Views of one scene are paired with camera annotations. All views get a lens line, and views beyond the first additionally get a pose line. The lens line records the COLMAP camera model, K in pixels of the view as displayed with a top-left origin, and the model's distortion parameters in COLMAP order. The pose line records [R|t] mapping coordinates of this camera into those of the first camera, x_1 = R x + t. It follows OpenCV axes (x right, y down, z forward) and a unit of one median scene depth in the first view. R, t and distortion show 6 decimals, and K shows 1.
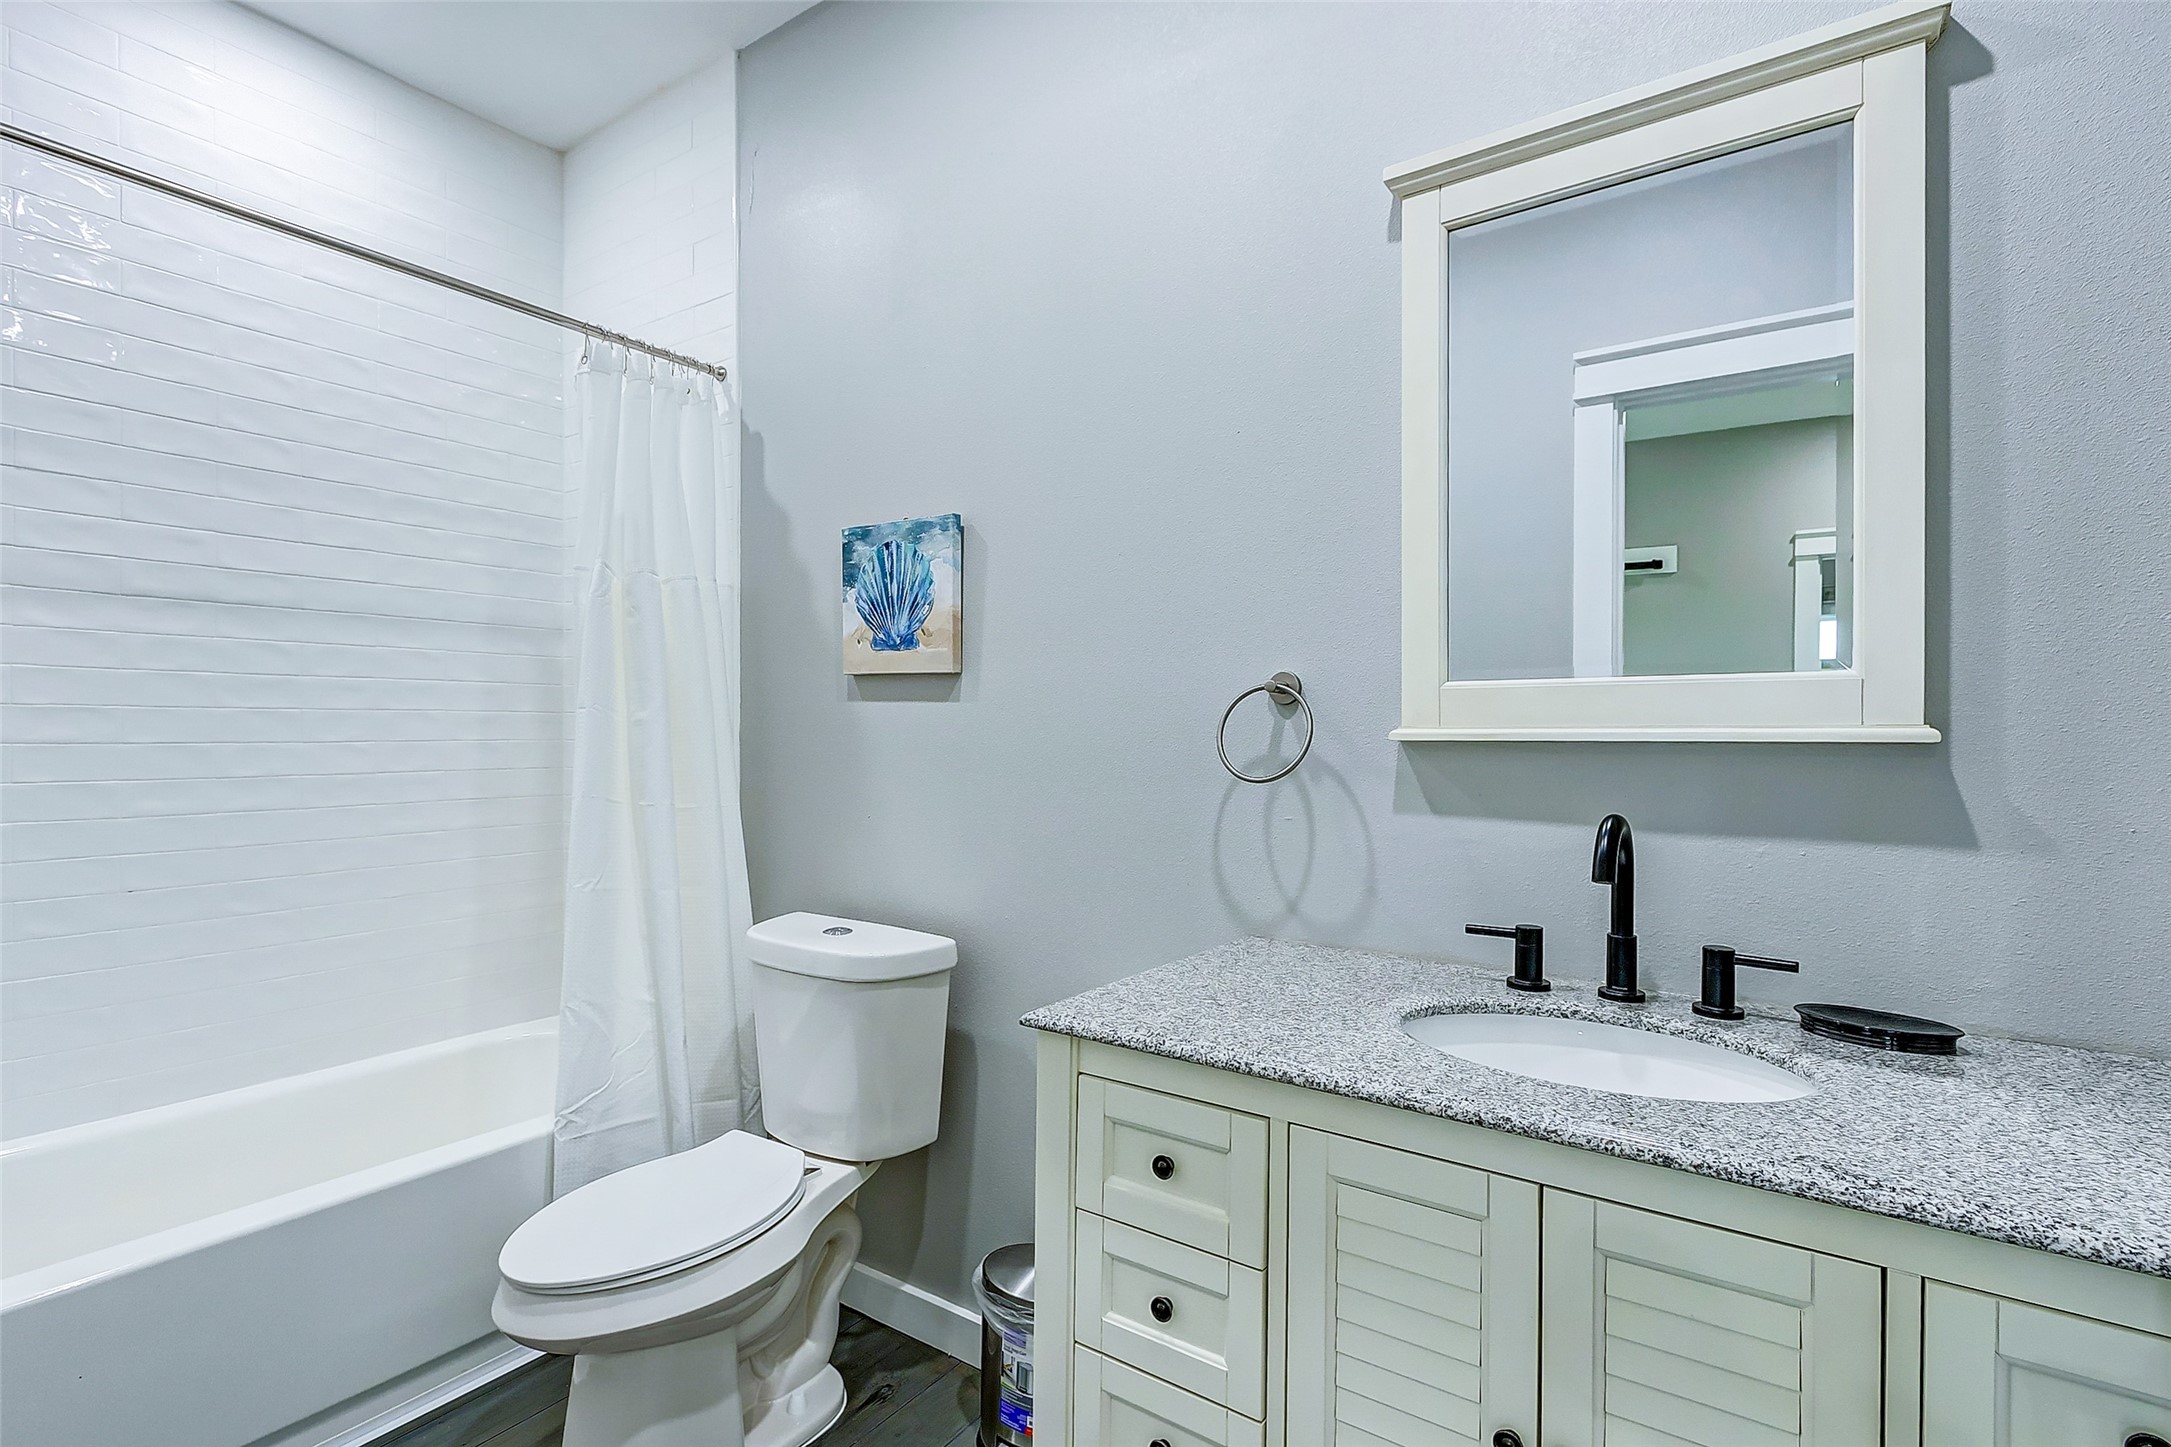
lens RADIAL K [[1037.1, 0, 1085.5], [0, 1037.1, 723.5], [0, 0, 1]] dist [0.002204, -0.000713]
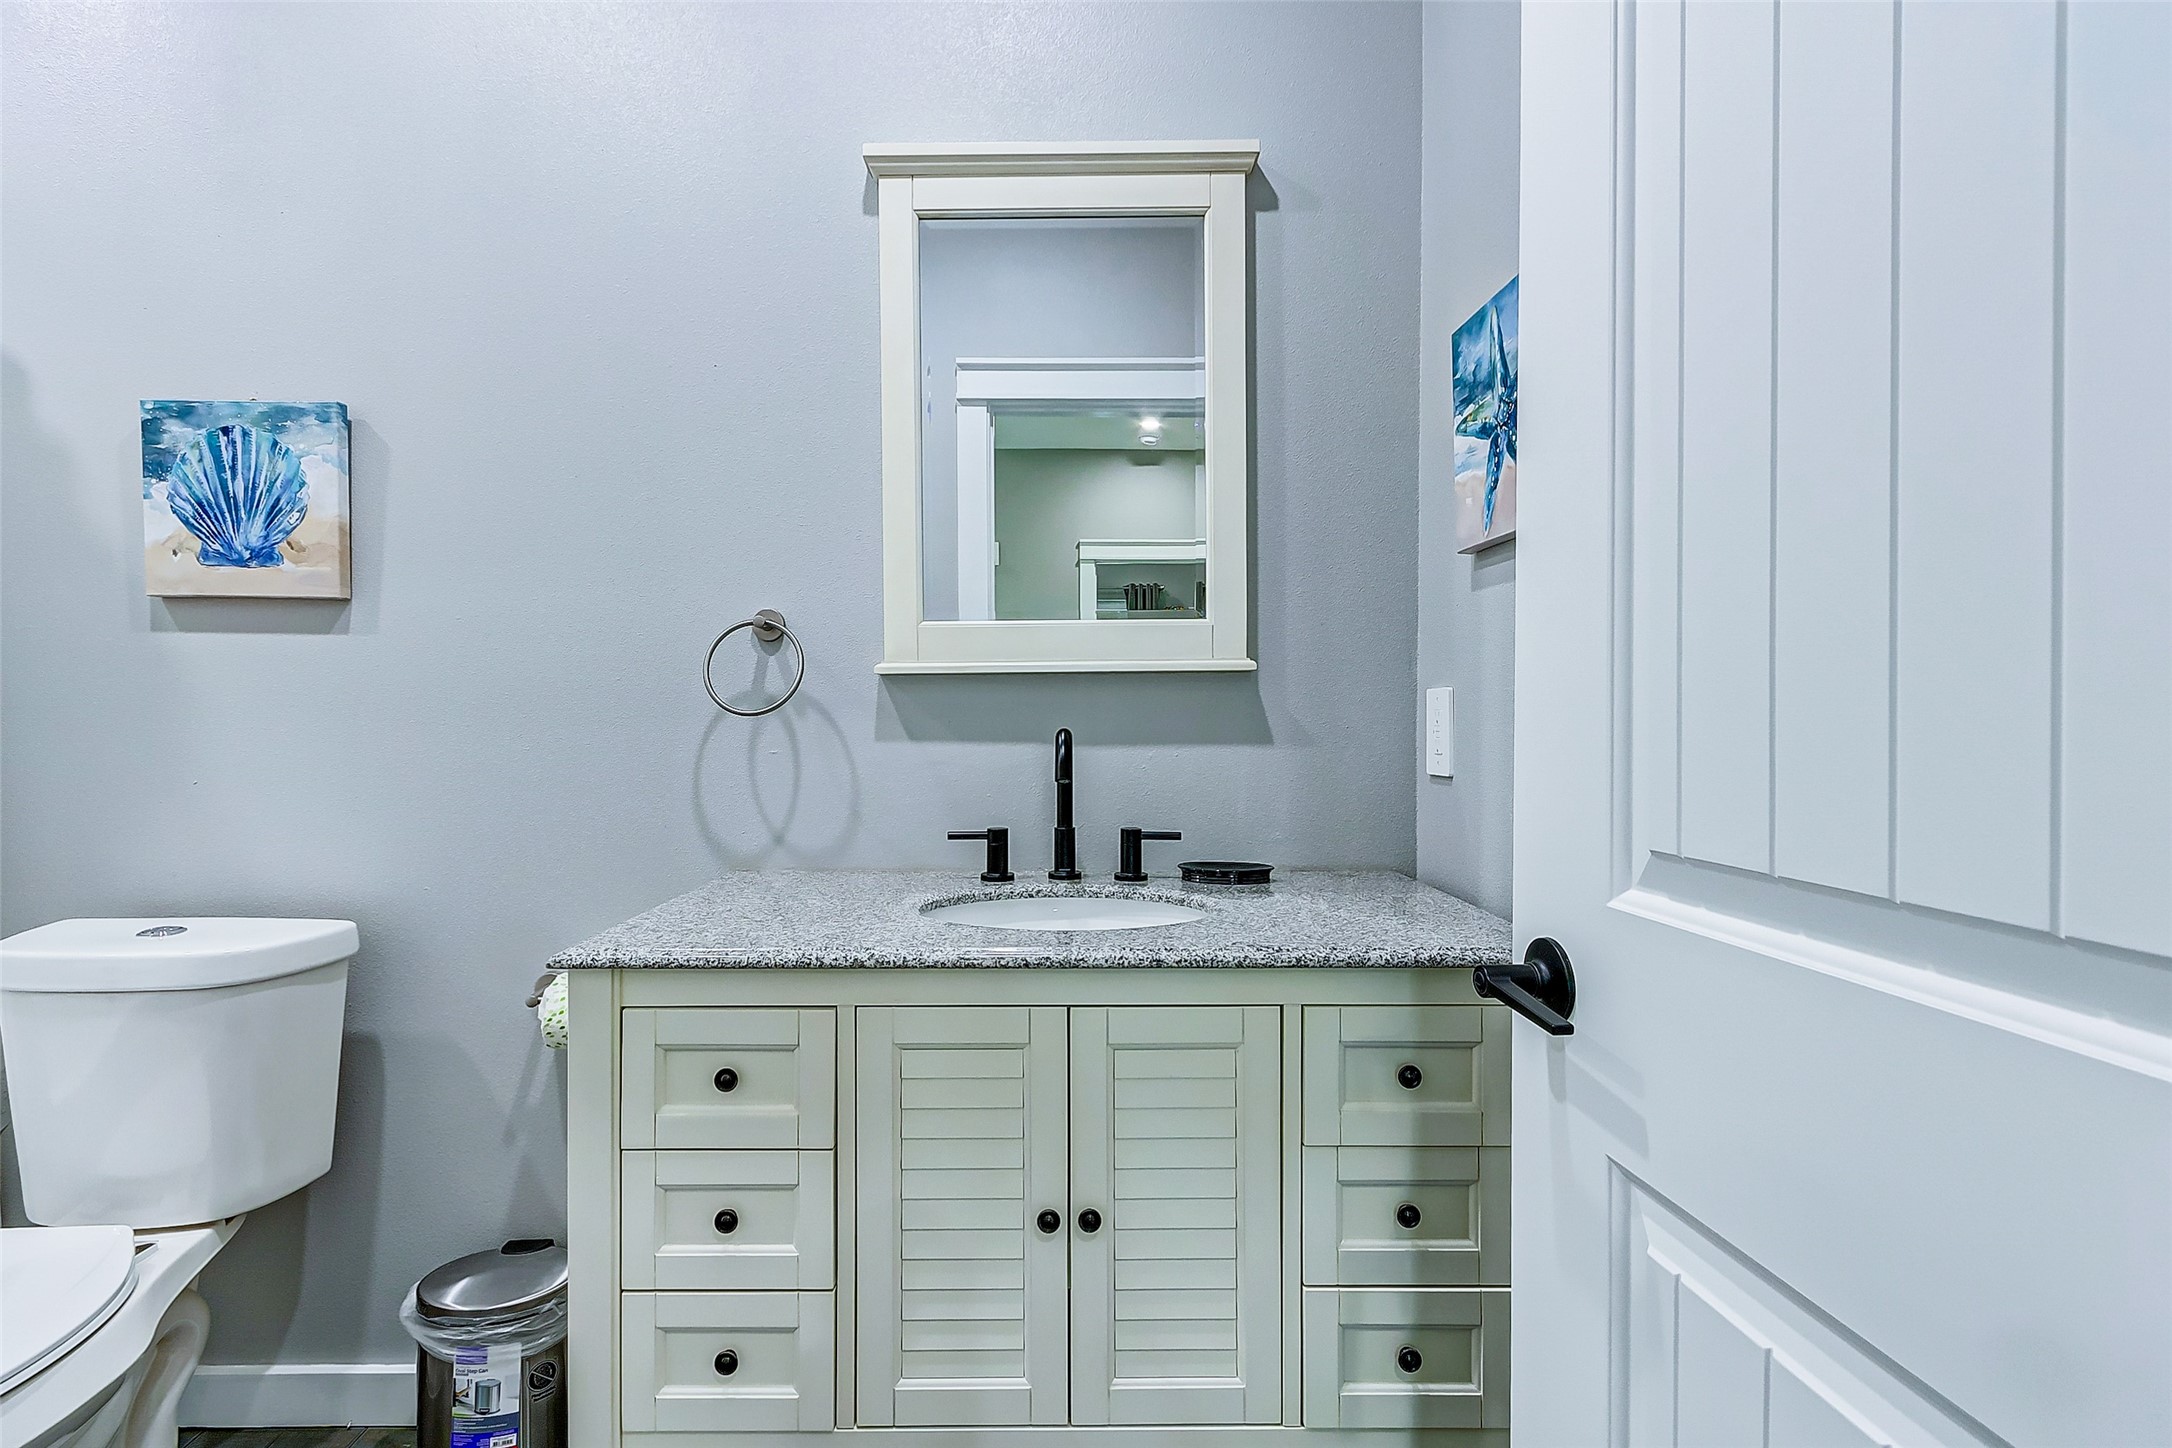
lens RADIAL K [[1023.4, 0, 1086.0], [0, 1023.4, 724.0], [0, 0, 1]] dist [0.000150, -0.000070]
pose [[0.803277, -0.019940, 0.595272, -0.158032], [0.011013, 0.999766, 0.018629, 0.047817], [-0.595504, -0.008409, 0.803309, 0.000766]]
